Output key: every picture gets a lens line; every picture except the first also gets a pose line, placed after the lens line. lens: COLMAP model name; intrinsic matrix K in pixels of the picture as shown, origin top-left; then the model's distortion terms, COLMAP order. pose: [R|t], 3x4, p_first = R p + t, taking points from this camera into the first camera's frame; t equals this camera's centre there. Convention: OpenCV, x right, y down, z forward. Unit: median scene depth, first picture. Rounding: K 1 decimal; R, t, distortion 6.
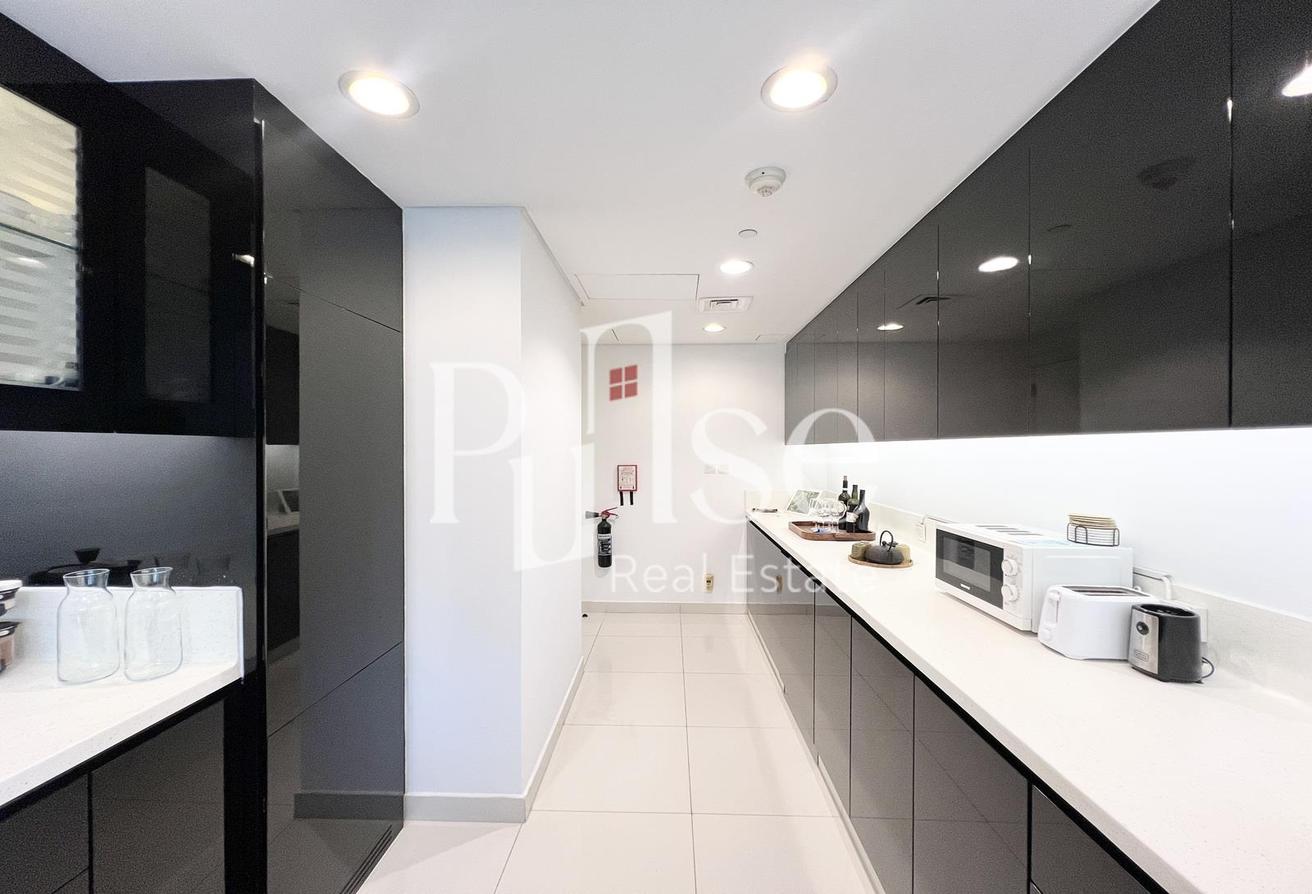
lens RADIAL K [[521.8, 0, 658.6], [0, 521.8, 449.3], [0, 0, 1]] dist [0.002751, 0.000446]
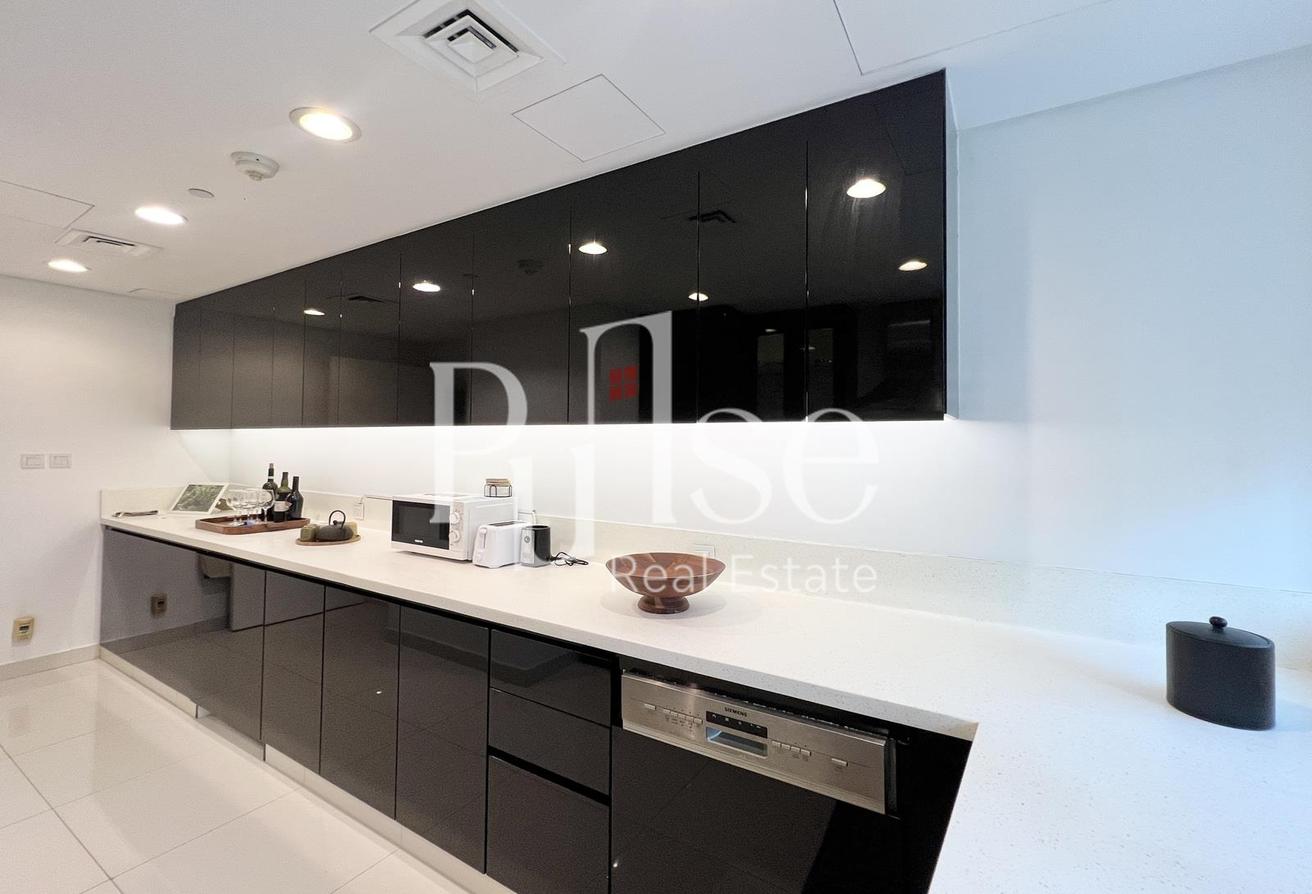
lens RADIAL K [[558.7, 0, 654.3], [0, 558.7, 419.5], [0, 0, 1]] dist [-0.000069, -0.000112]
pose [[0.505700, 0.034879, 0.862004, -0.230149], [-0.005502, 0.999292, -0.037206, 0.007894], [-0.862692, 0.014072, 0.505534, -0.146069]]
